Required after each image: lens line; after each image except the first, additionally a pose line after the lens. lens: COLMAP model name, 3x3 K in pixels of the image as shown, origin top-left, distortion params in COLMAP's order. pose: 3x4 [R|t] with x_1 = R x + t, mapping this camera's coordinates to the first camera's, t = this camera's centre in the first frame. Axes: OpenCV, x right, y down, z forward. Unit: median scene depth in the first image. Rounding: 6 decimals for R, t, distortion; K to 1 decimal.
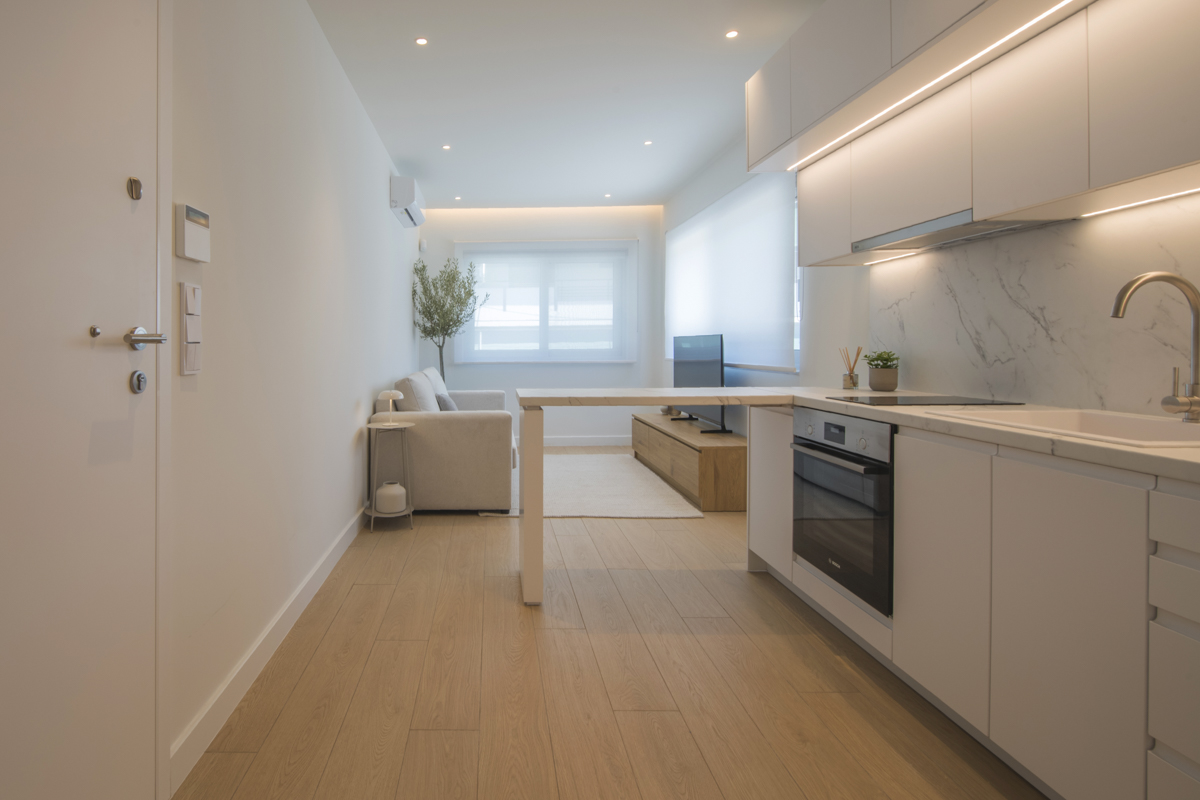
lens RADIAL K [[591.2, 0, 484.5], [0, 591.2, 351.4], [0, 0, 1]] dist [-0.001942, -0.001530]
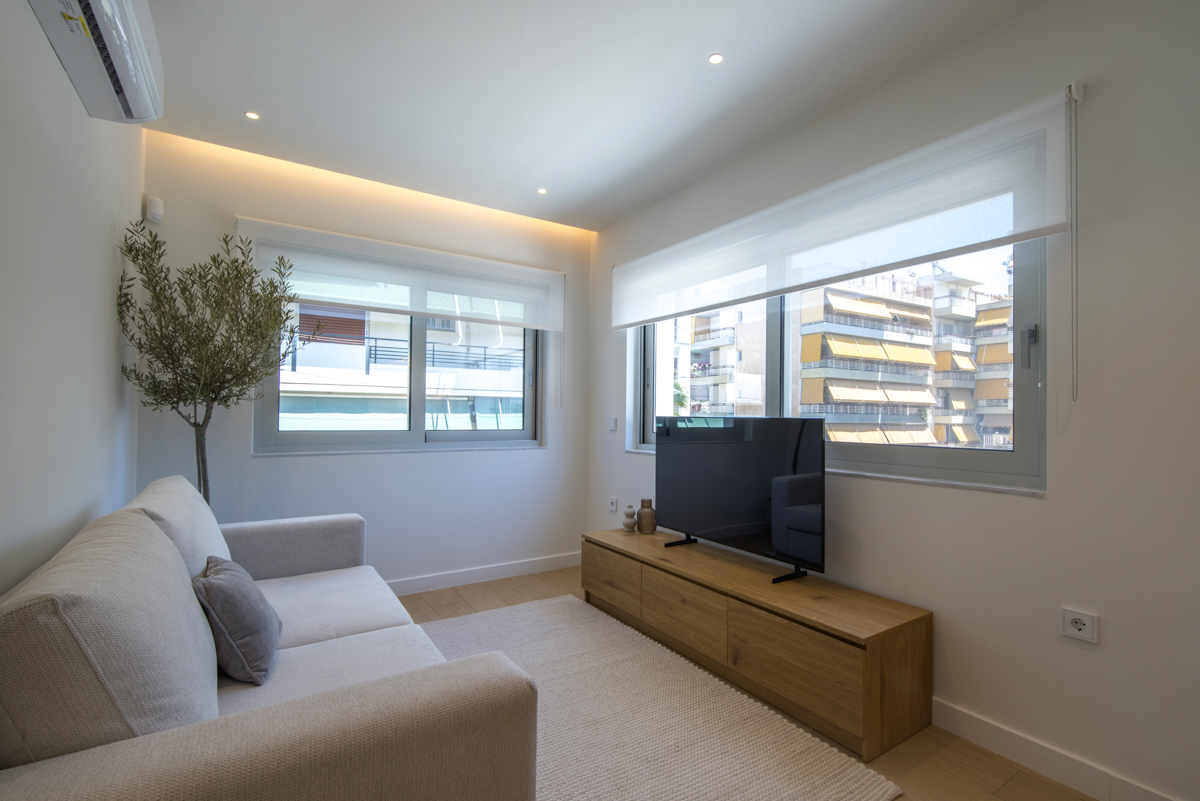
lens RADIAL K [[545.3, 0, 637.1], [0, 545.3, 412.9], [0, 0, 1]] dist [0.000135, -0.000357]
pose [[0.807392, 0.020052, 0.589674, -0.110509], [-0.012316, 0.999777, -0.017135, -0.033741], [-0.589887, 0.006572, 0.807459, 1.014098]]
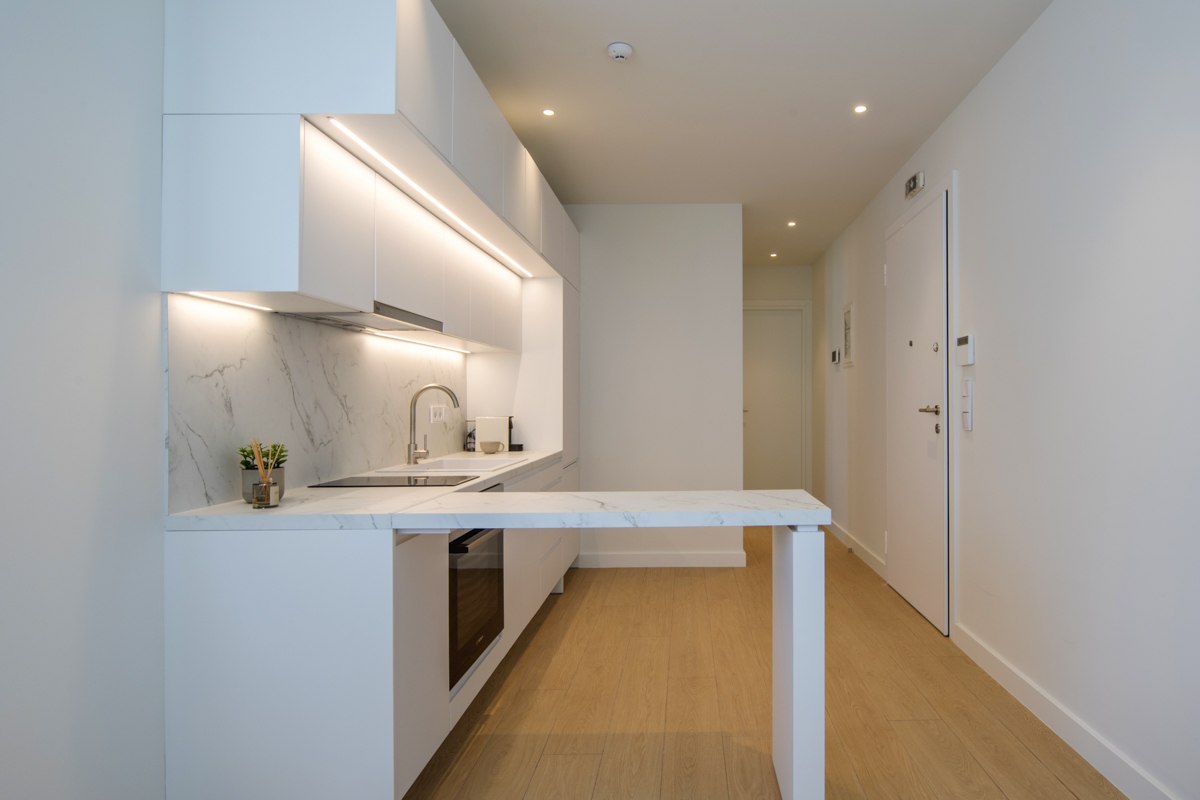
lens RADIAL K [[685.5, 0, 699.4], [0, 685.5, 394.1], [0, 0, 1]] dist [-0.003976, -0.000838]
pose [[-0.999194, 0.010310, -0.038785, 0.194038], [0.010460, 0.999939, -0.003674, -0.045250], [0.038745, -0.004077, -0.999241, 1.692116]]
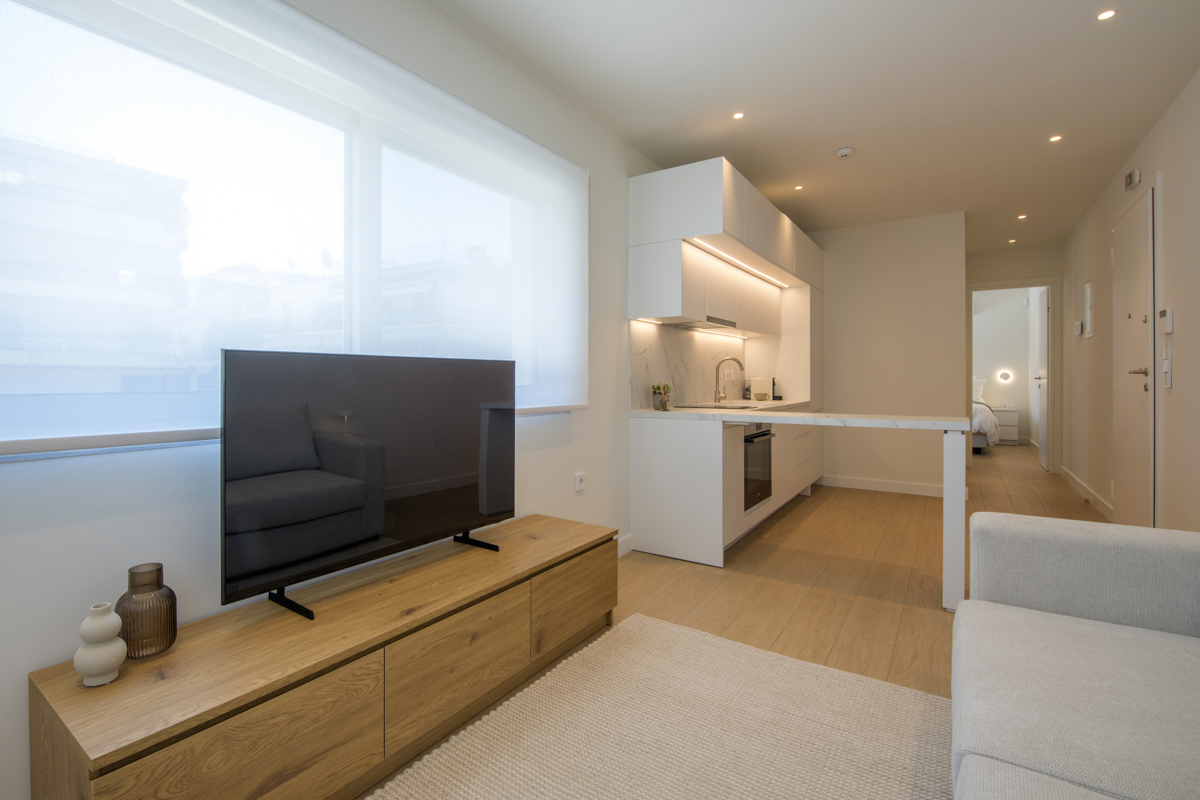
lens RADIAL K [[575.6, 0, 534.6], [0, 575.6, 376.4], [0, 0, 1]] dist [-0.016222, -0.000498]
pose [[-0.816279, 0.009094, 0.577586, 0.087096], [0.010636, 0.999943, -0.000712, -0.019291], [-0.577560, 0.005561, -0.816329, 2.235073]]
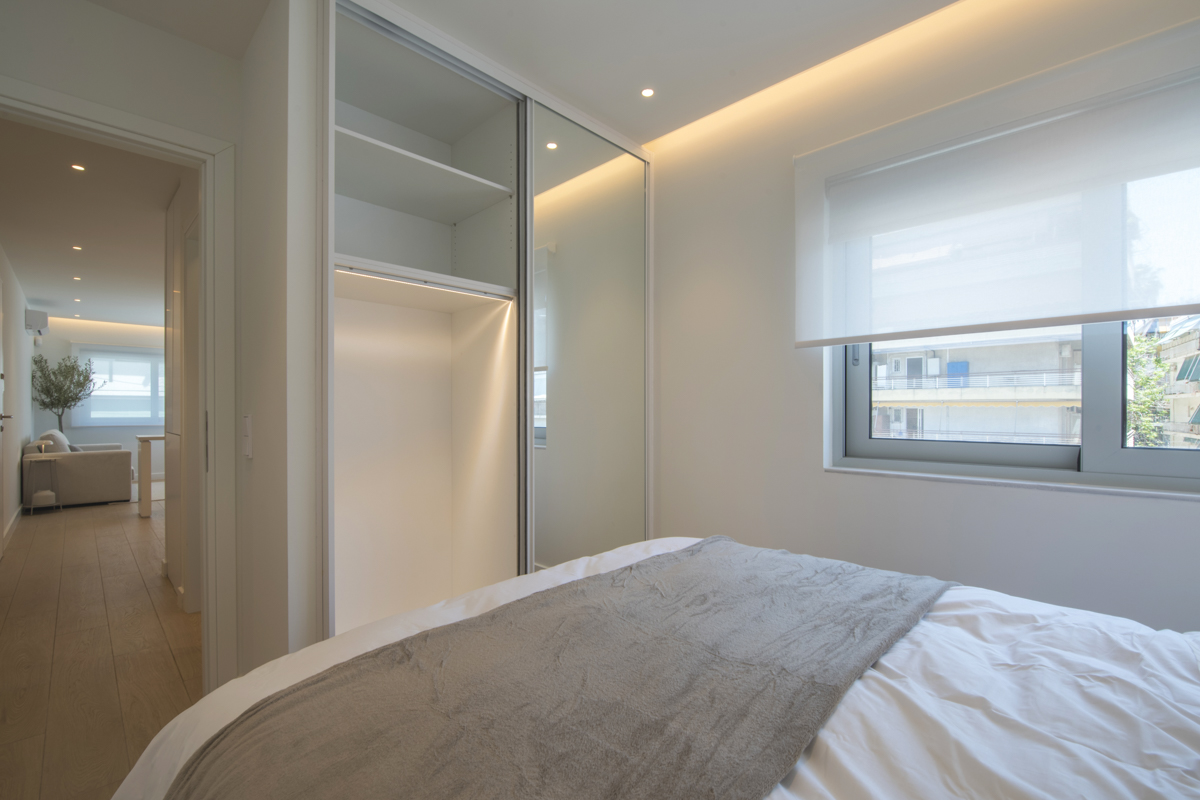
lens RADIAL K [[512.3, 0, 605.3], [0, 512.3, 415.4], [0, 0, 1]] dist [-0.010973, 0.000291]
pose [[0.680443, 0.000456, 0.732801, -0.164494], [0.001438, 0.999997, -0.001957, -0.007951], [-0.732799, 0.002385, 0.680441, -1.840443]]
